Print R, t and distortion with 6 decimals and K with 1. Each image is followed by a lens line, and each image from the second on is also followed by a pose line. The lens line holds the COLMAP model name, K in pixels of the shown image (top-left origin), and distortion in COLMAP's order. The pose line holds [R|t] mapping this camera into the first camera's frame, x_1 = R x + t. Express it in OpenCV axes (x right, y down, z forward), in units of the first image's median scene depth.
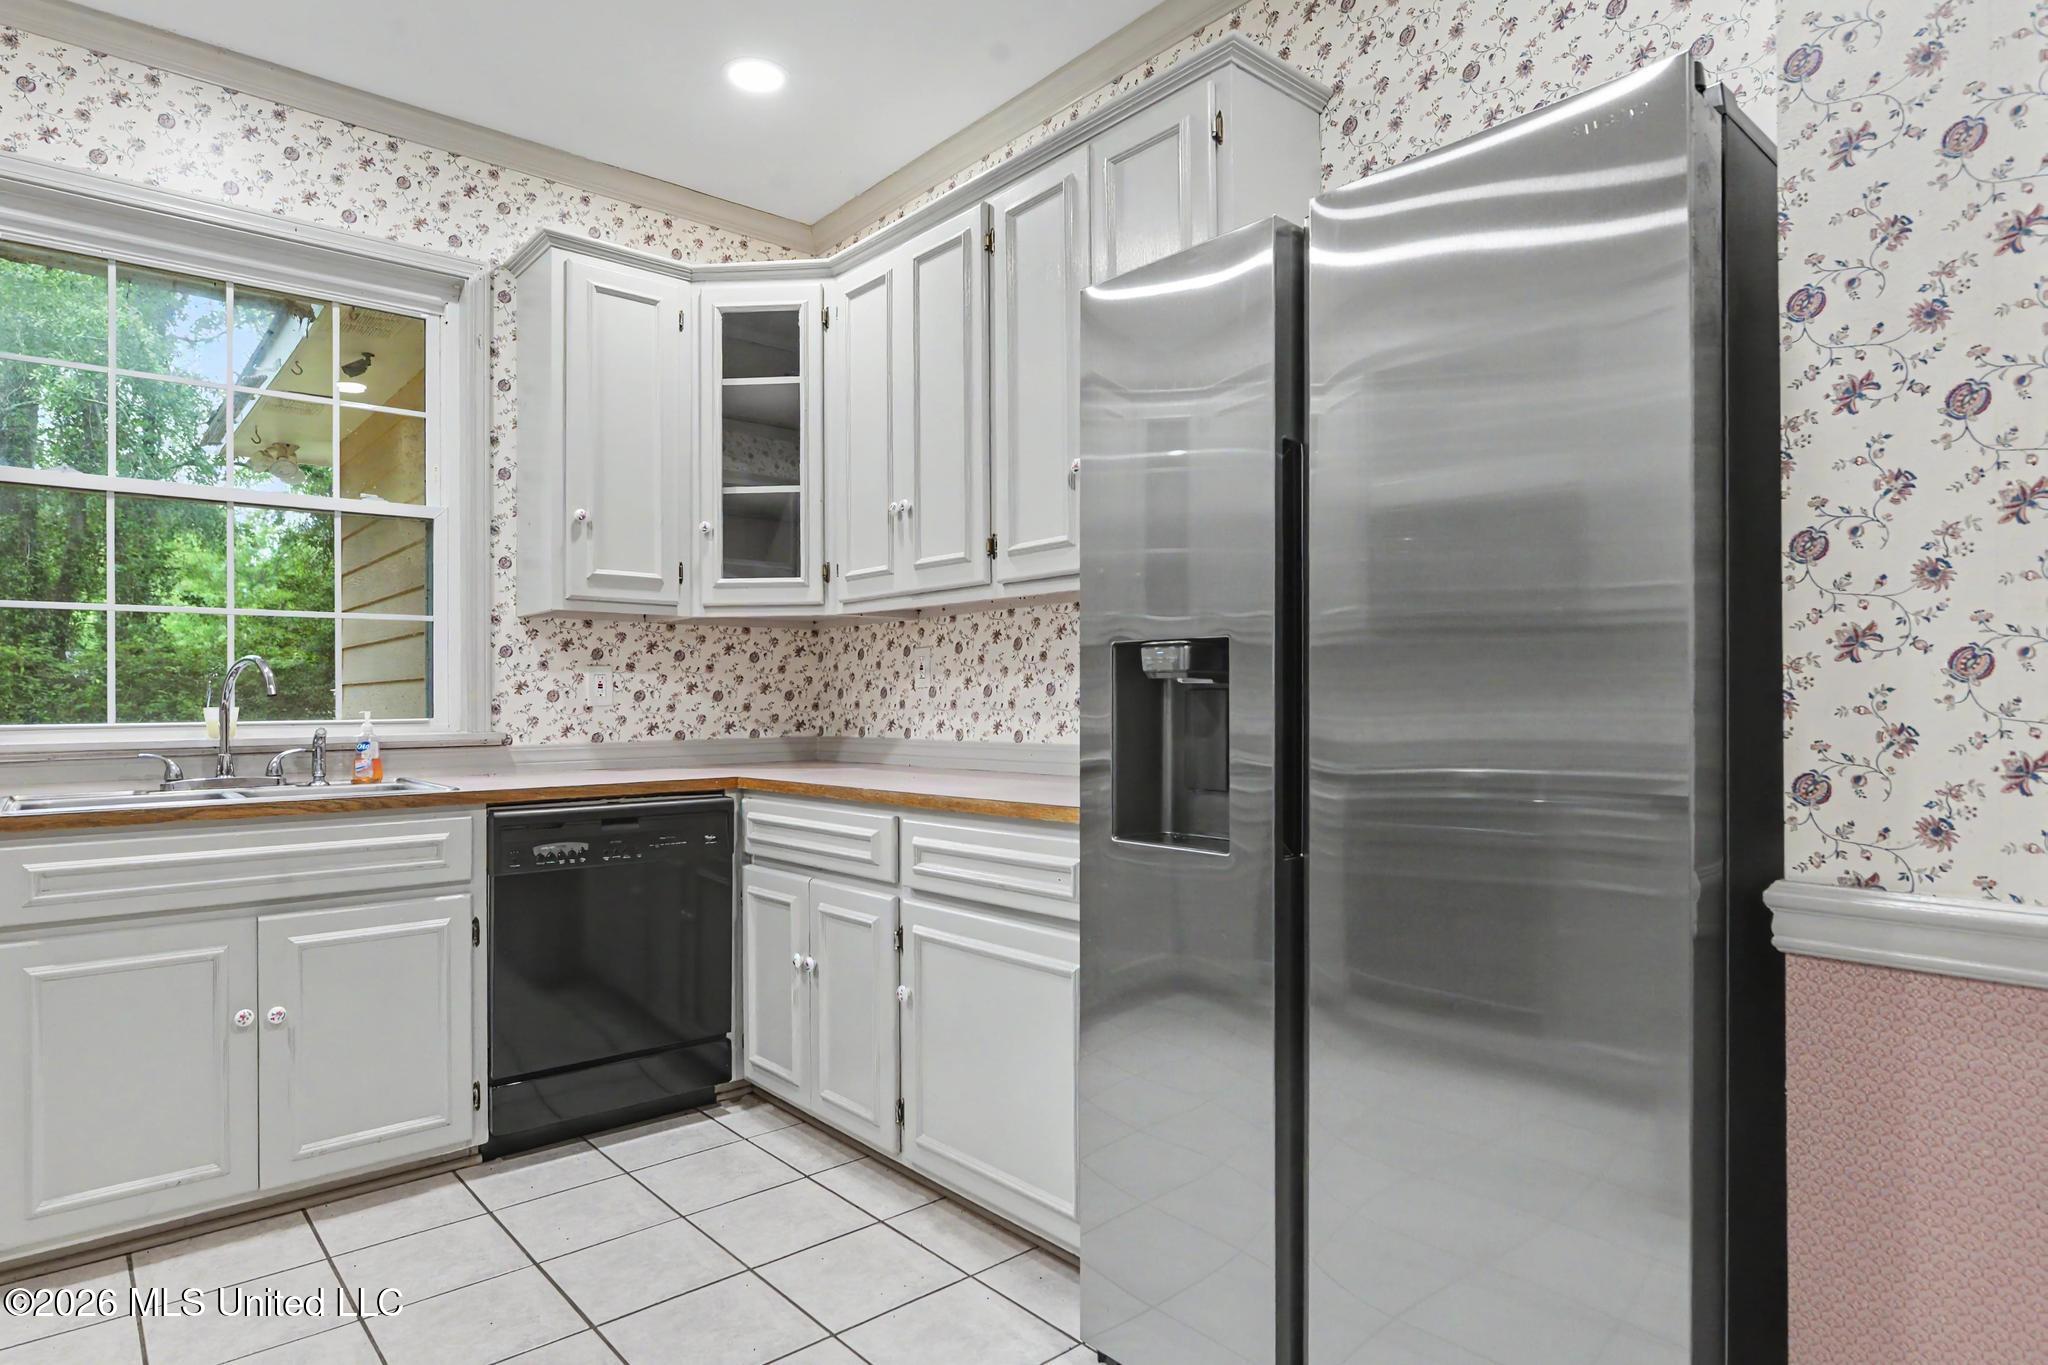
lens RADIAL K [[1149.3, 0, 1023.2], [0, 1149.3, 686.4], [0, 0, 1]] dist [0.013293, -0.000356]
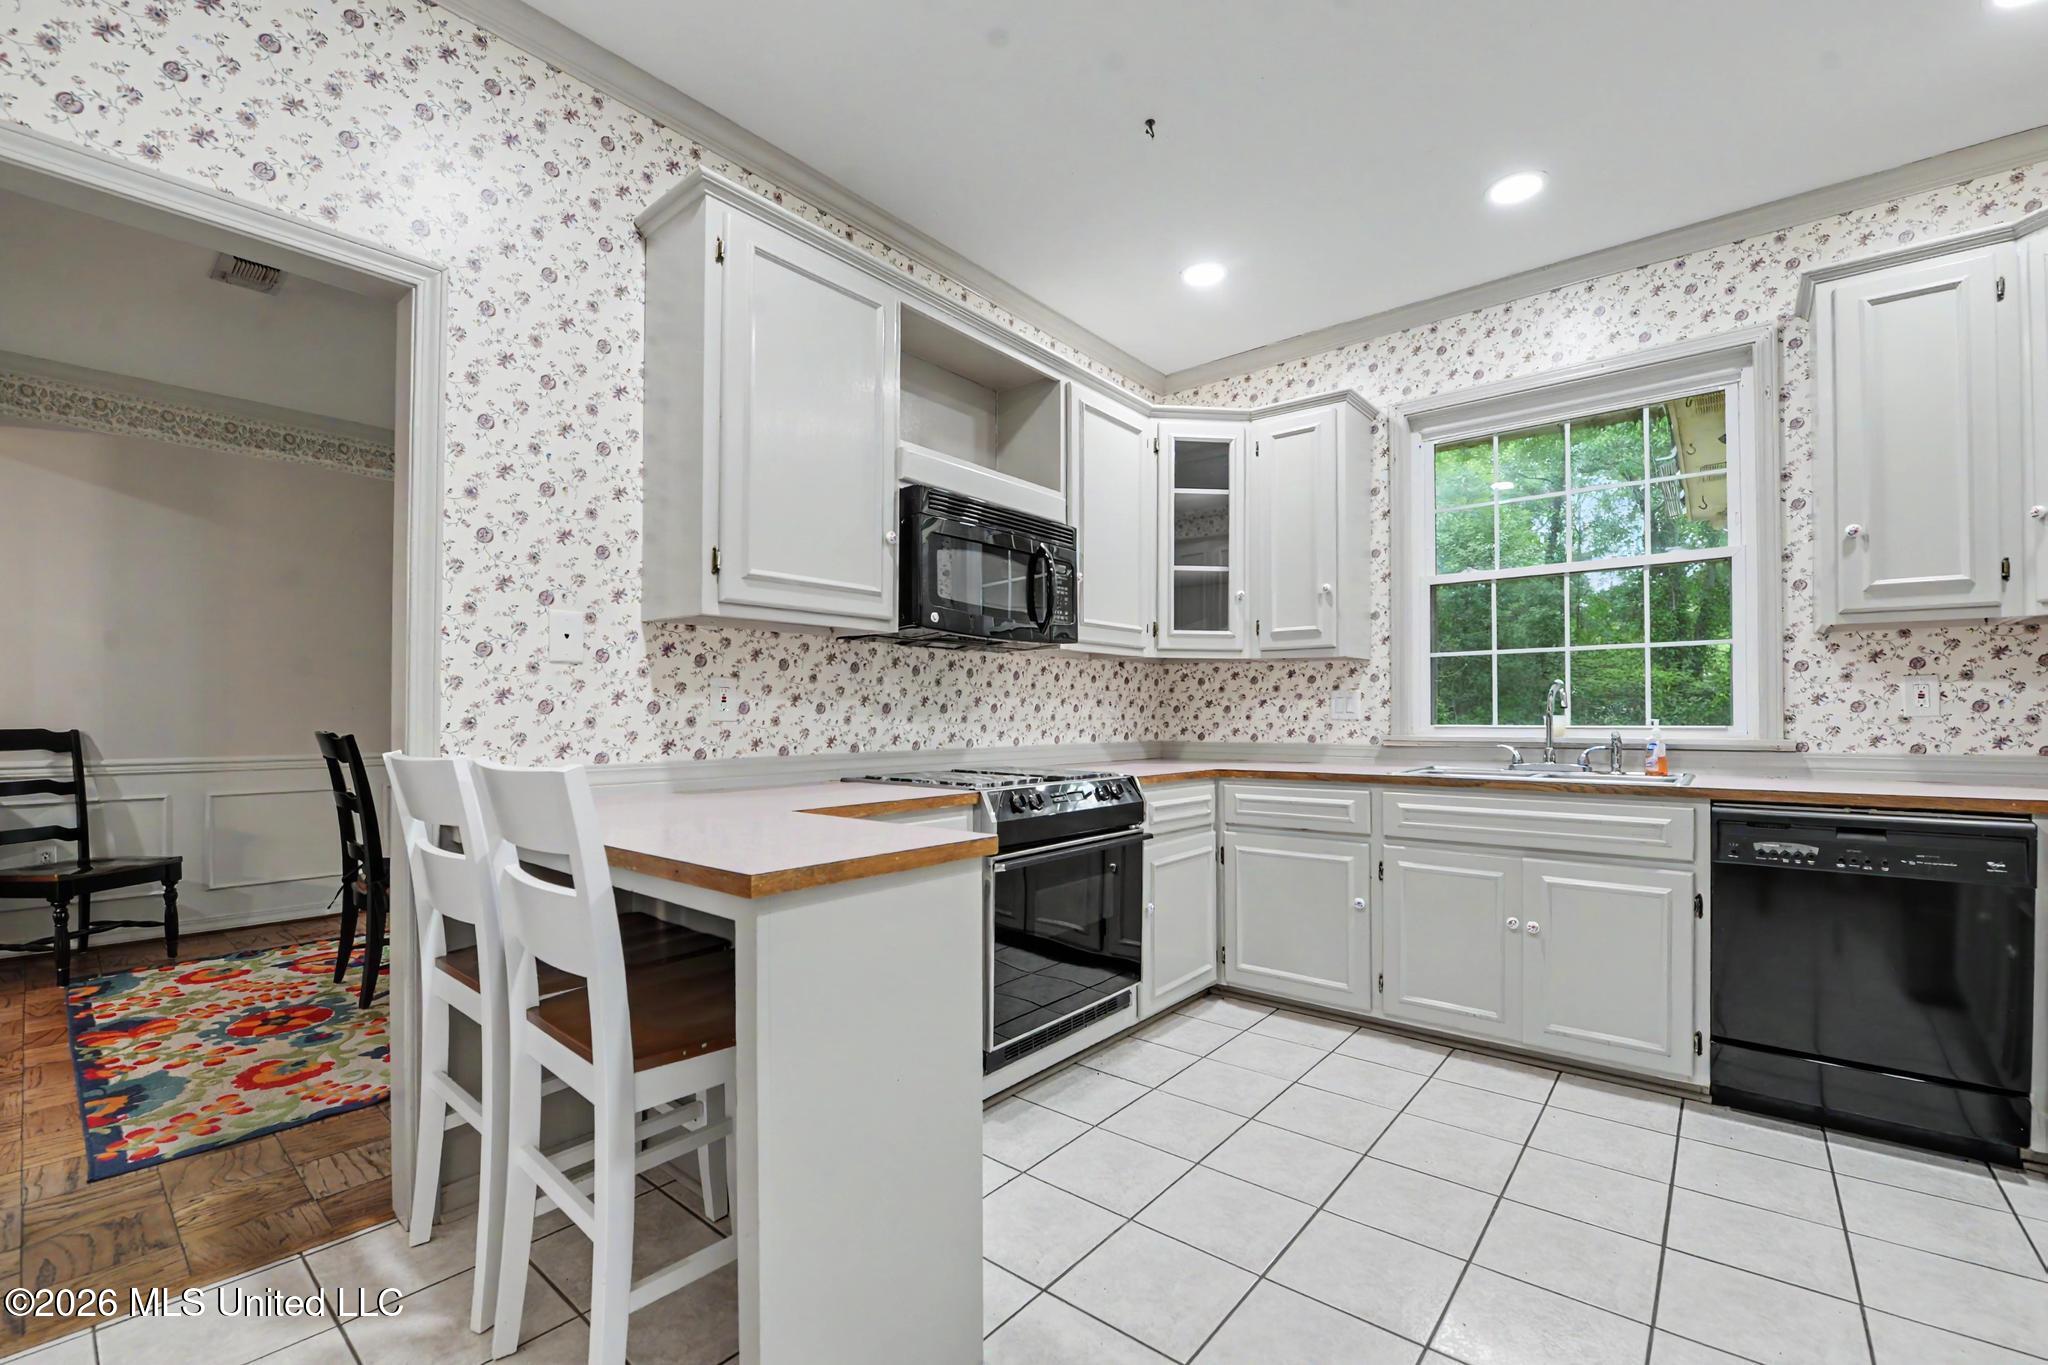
lens RADIAL K [[874.5, 0, 1022.9], [0, 874.5, 700.6], [0, 0, 1]] dist [-0.009306, -0.001115]
pose [[0.173573, -0.009994, -0.984770, 0.263976], [0.012807, 0.999887, -0.007890, -0.000604], [0.984738, -0.011242, 0.173681, 0.147414]]
